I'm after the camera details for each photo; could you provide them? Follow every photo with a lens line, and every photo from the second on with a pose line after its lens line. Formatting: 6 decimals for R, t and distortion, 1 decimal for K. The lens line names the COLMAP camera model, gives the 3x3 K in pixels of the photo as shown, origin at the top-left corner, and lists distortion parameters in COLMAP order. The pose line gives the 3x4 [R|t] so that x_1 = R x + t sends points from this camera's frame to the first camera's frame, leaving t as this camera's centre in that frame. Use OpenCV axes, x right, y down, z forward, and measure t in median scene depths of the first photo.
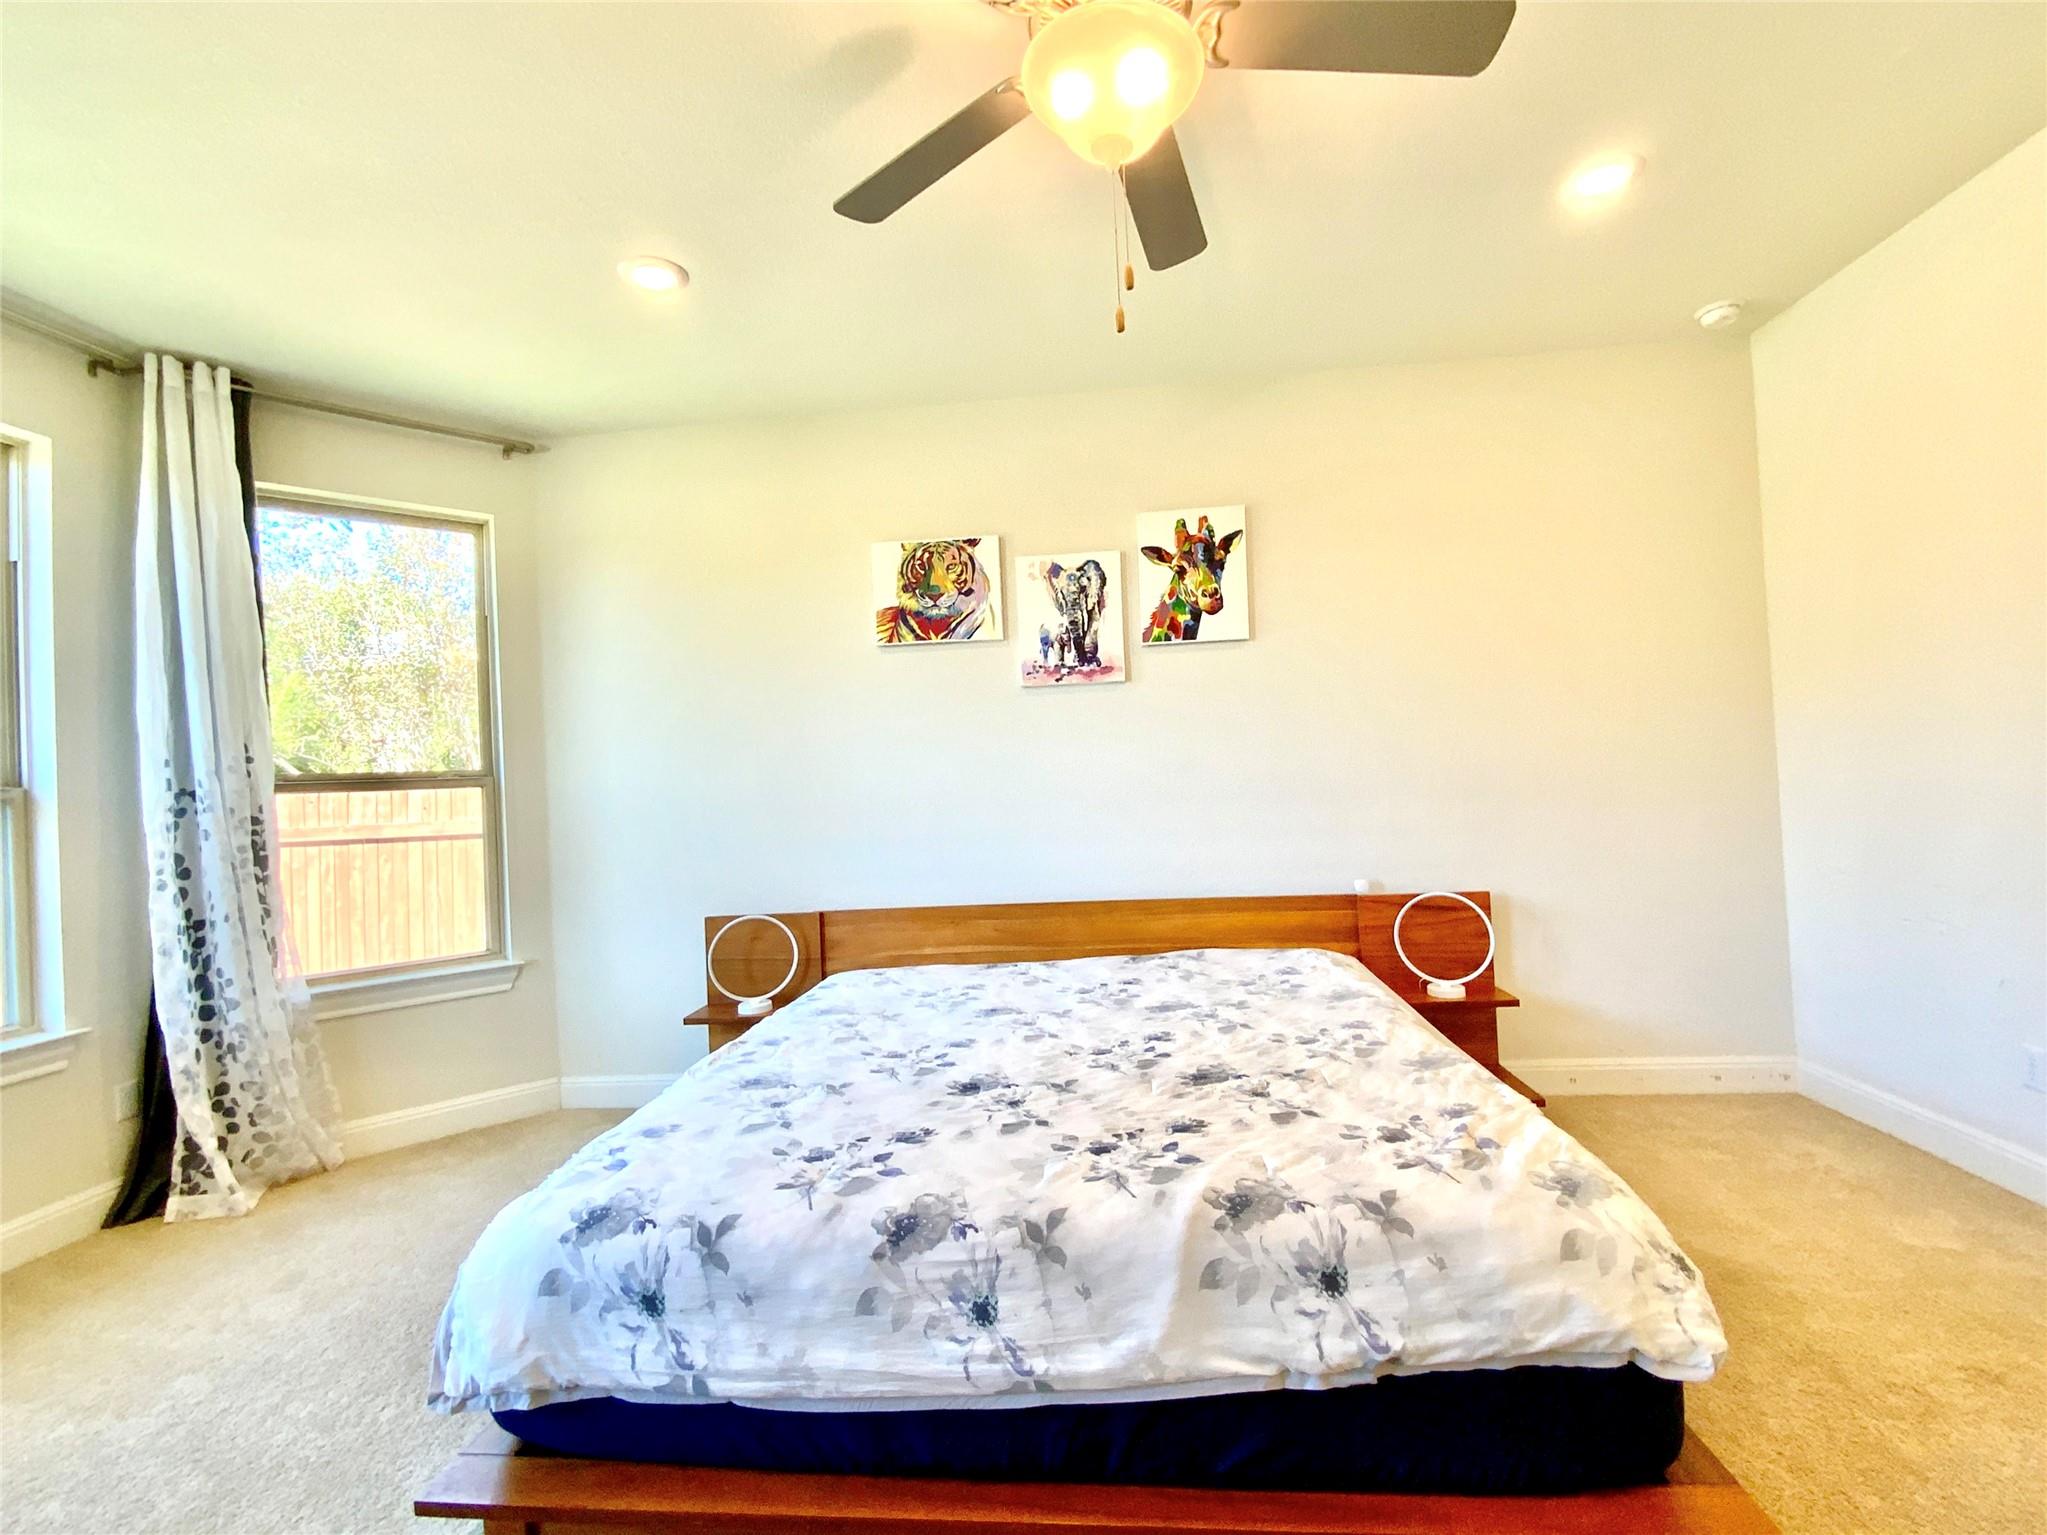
lens RADIAL K [[900.8, 0, 980.5], [0, 900.8, 774.6], [0, 0, 1]] dist [0.061230, -0.050503]
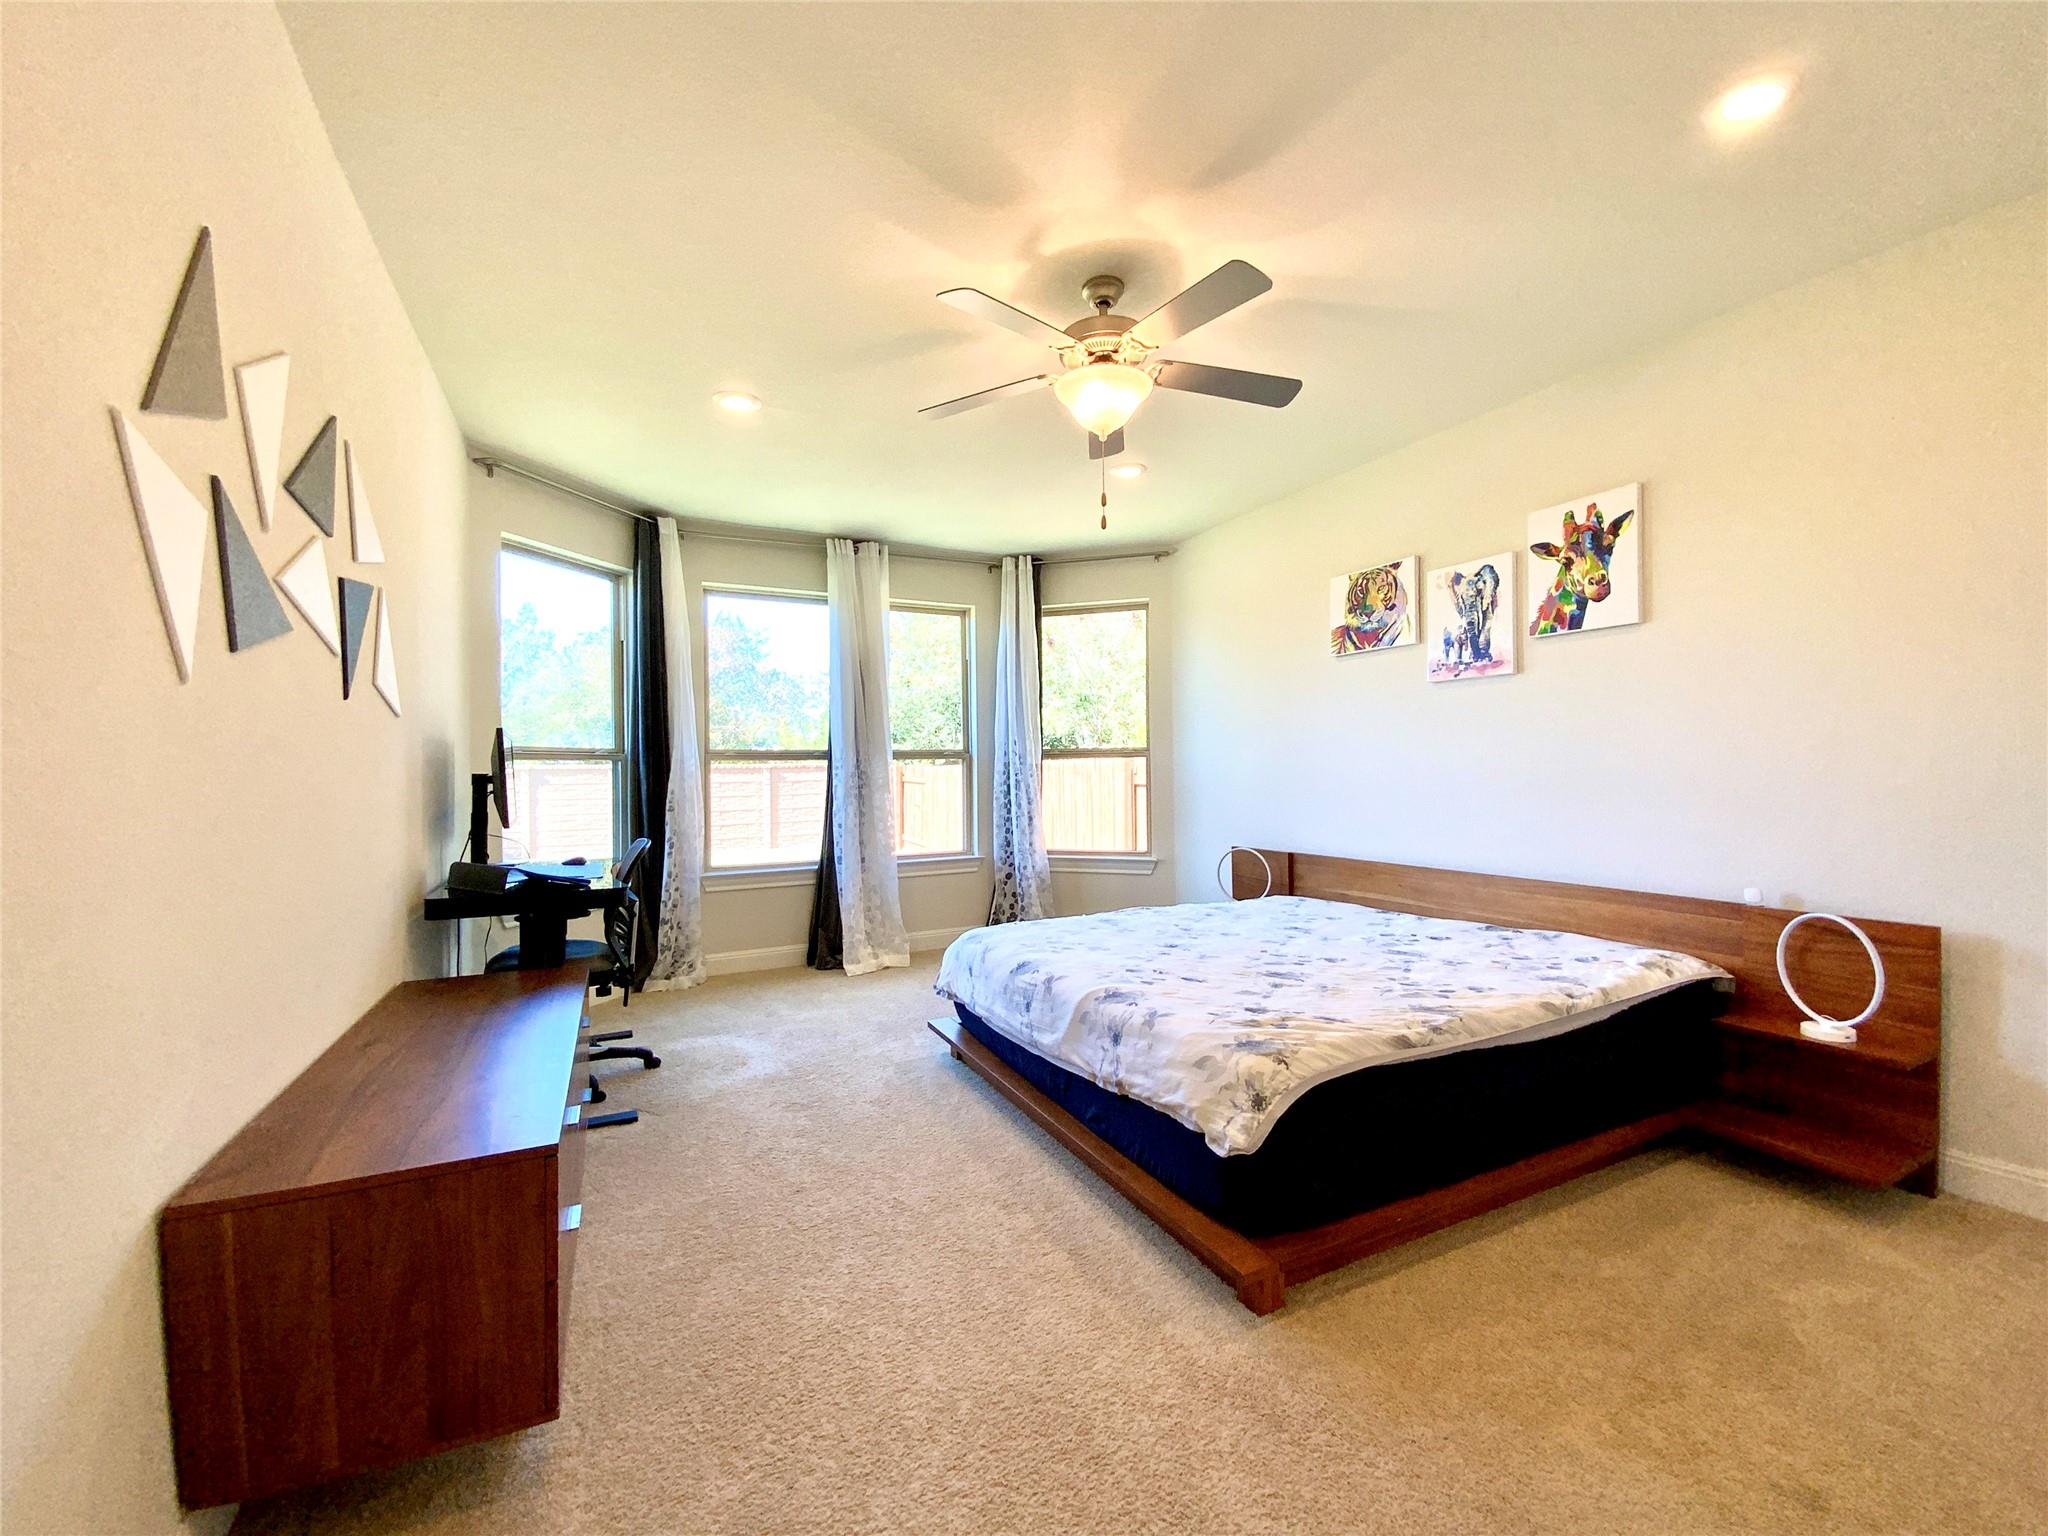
lens RADIAL K [[822.6, 0, 1023.6], [0, 822.6, 768.6], [0, 0, 1]] dist [0.014120, -0.014559]
pose [[0.523388, 0.038522, -0.851223, 0.699019], [-0.008473, 0.999163, 0.040007, -0.024750], [0.852052, -0.013727, 0.523277, -0.011593]]
